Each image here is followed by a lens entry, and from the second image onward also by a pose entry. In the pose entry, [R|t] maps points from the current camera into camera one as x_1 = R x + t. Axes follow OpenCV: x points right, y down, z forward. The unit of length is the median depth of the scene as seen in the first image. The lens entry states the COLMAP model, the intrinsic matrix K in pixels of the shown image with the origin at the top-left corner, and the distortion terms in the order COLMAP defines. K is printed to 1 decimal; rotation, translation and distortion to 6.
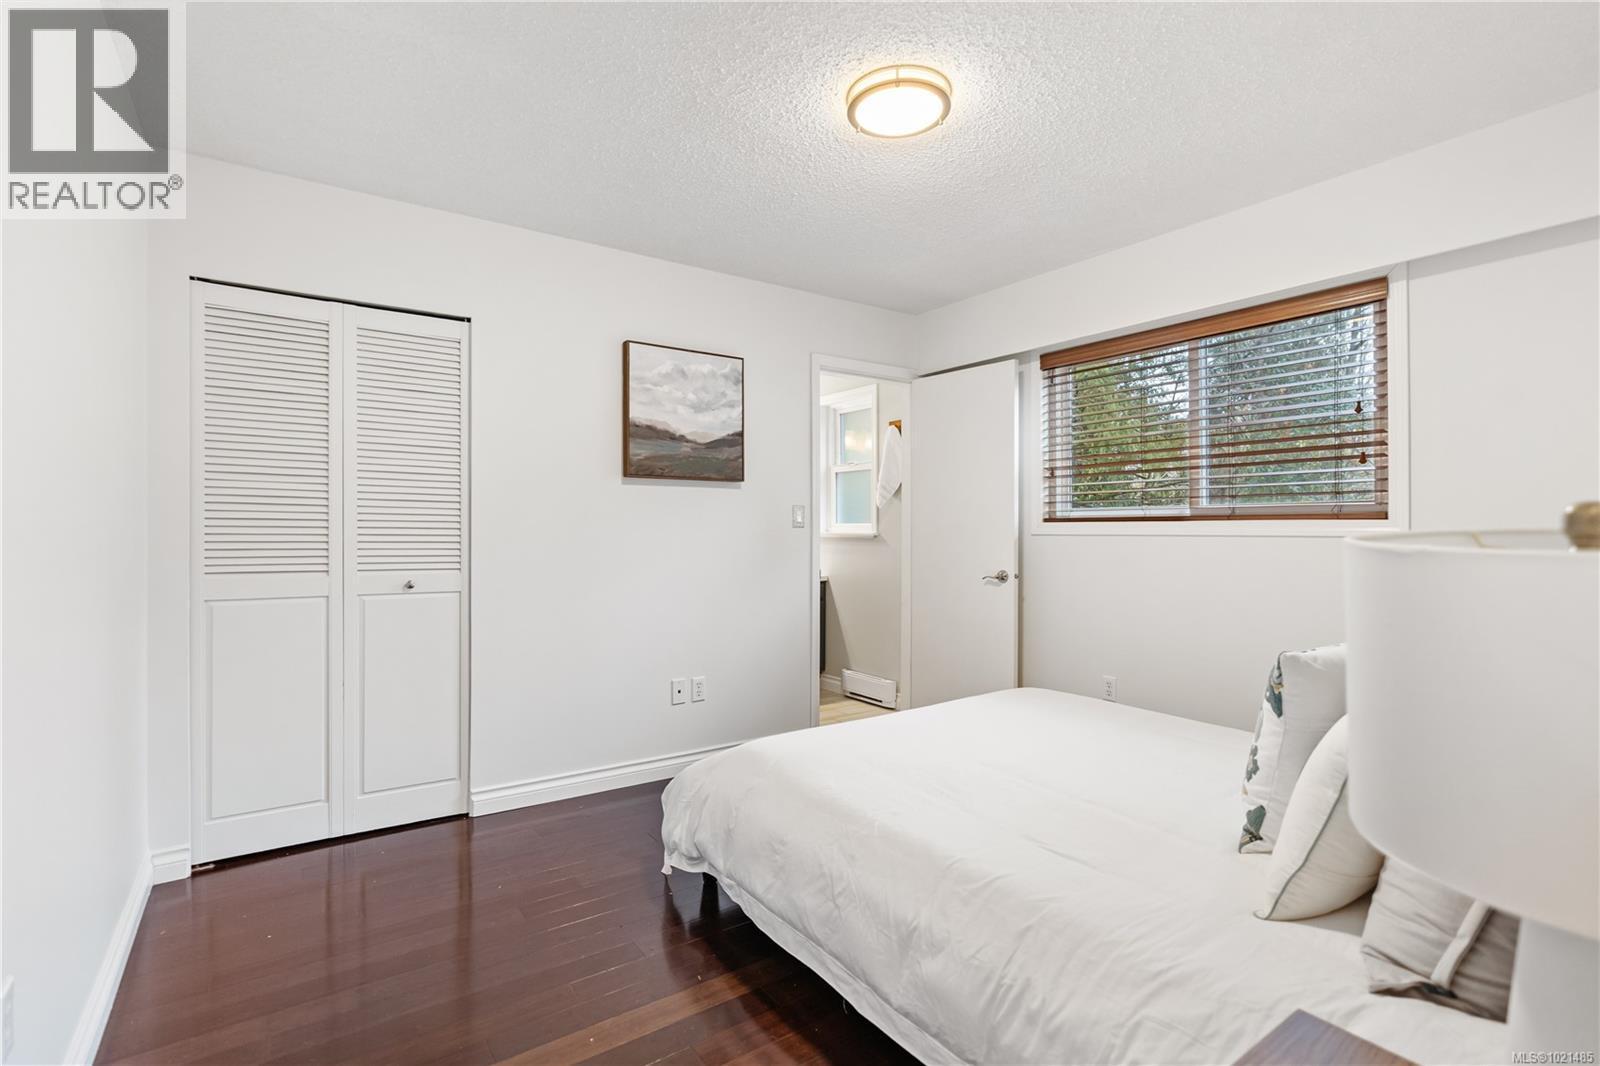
lens RADIAL K [[751.2, 0, 790.9], [0, 751.2, 534.1], [0, 0, 1]] dist [-0.014047, -0.000044]
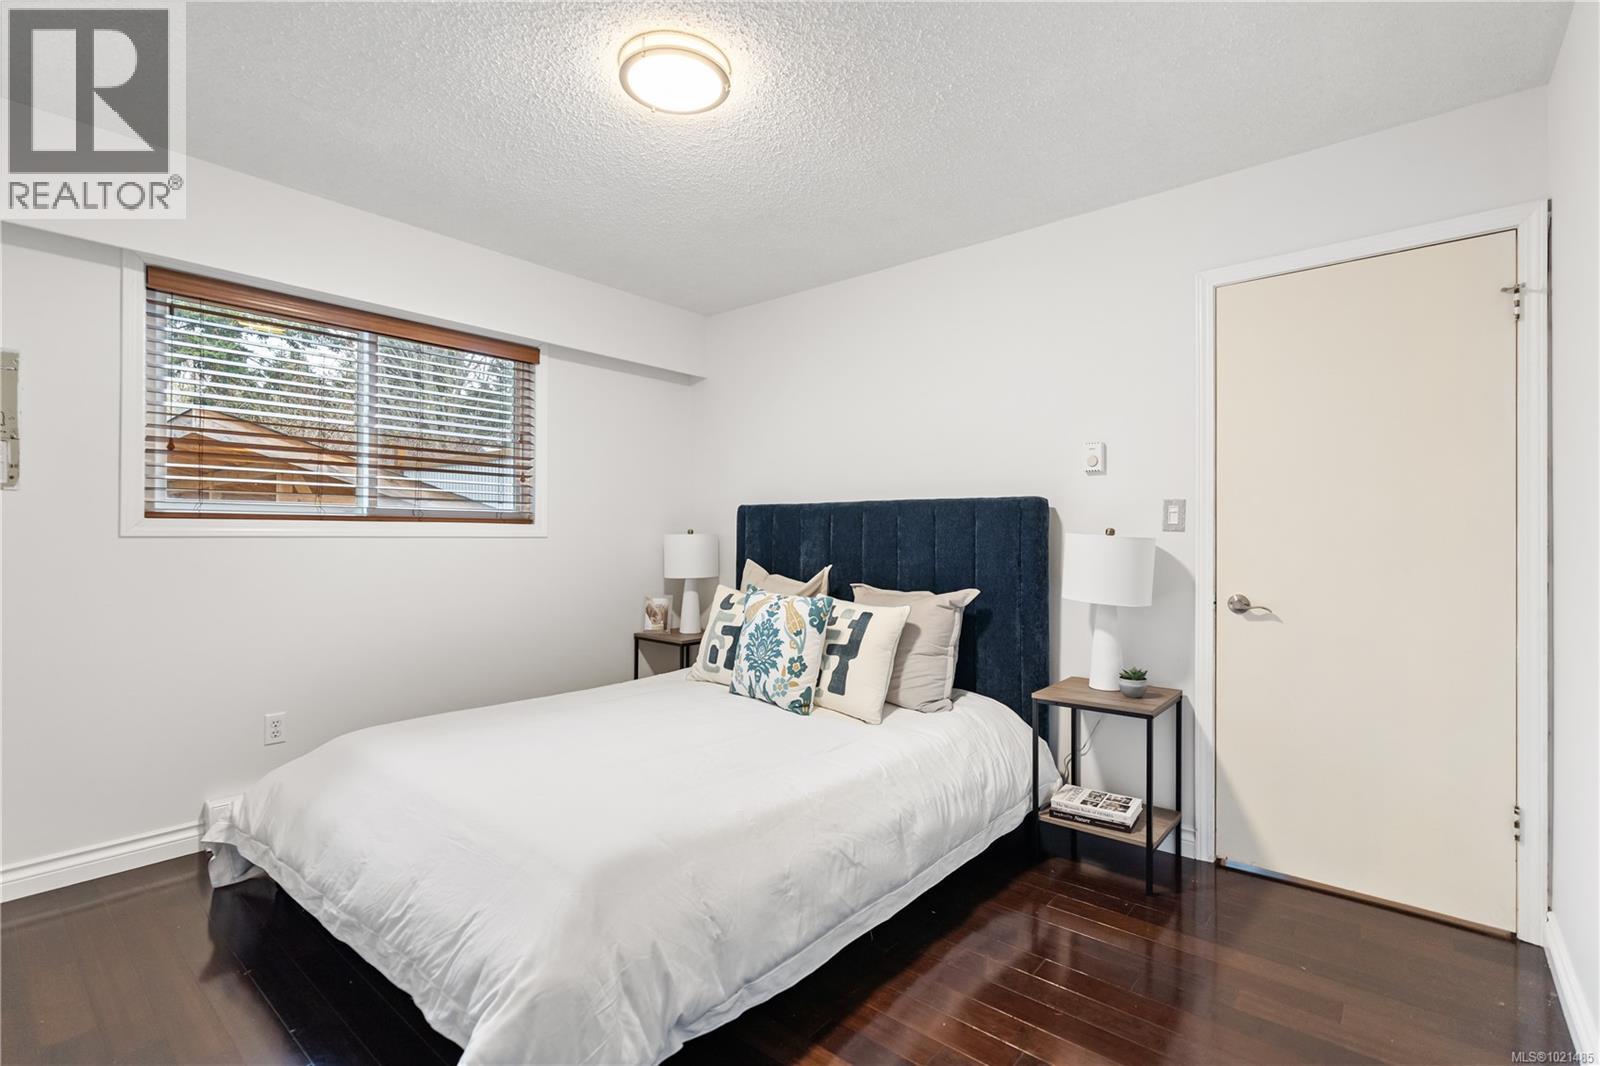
lens RADIAL K [[751.2, 0, 788.8], [0, 751.2, 532.4], [0, 0, 1]] dist [-0.014047, -0.000044]
pose [[-0.267152, 0.000098, 0.963654, -0.652581], [-0.001688, 0.999998, -0.000569, -0.004867], [-0.963653, -0.001779, -0.267151, 0.909503]]
